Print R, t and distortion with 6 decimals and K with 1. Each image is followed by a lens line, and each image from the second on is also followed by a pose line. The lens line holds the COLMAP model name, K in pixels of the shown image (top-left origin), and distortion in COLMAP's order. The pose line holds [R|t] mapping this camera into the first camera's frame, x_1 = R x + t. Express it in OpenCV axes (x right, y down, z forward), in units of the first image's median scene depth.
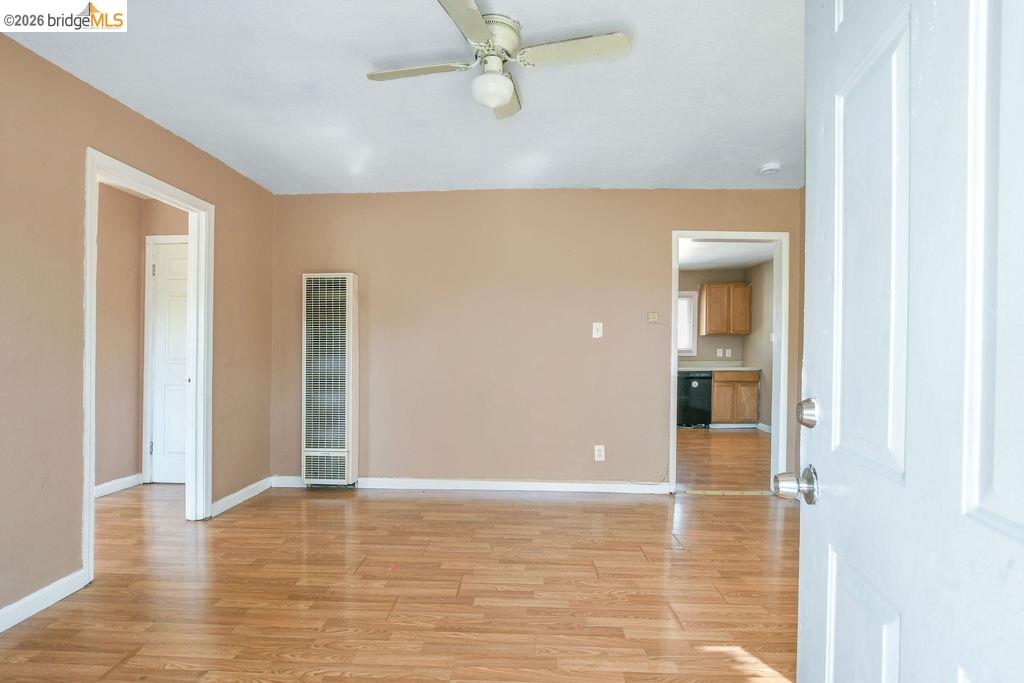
lens RADIAL K [[486.6, 0, 500.4], [0, 486.6, 351.3], [0, 0, 1]] dist [-0.023660, 0.002962]
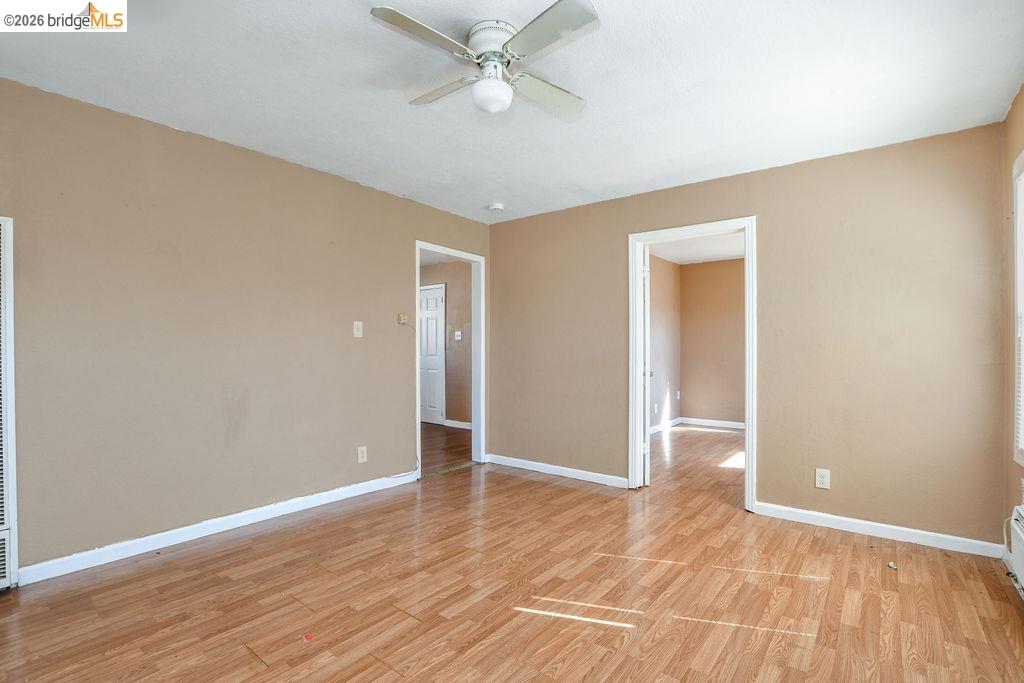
lens RADIAL K [[486.6, 0, 499.0], [0, 486.6, 357.1], [0, 0, 1]] dist [-0.023660, 0.002962]
pose [[0.590454, -0.016095, 0.806911, -0.547808], [0.000316, 0.999806, 0.019712, -0.009158], [-0.807071, -0.011384, 0.590345, 0.259937]]
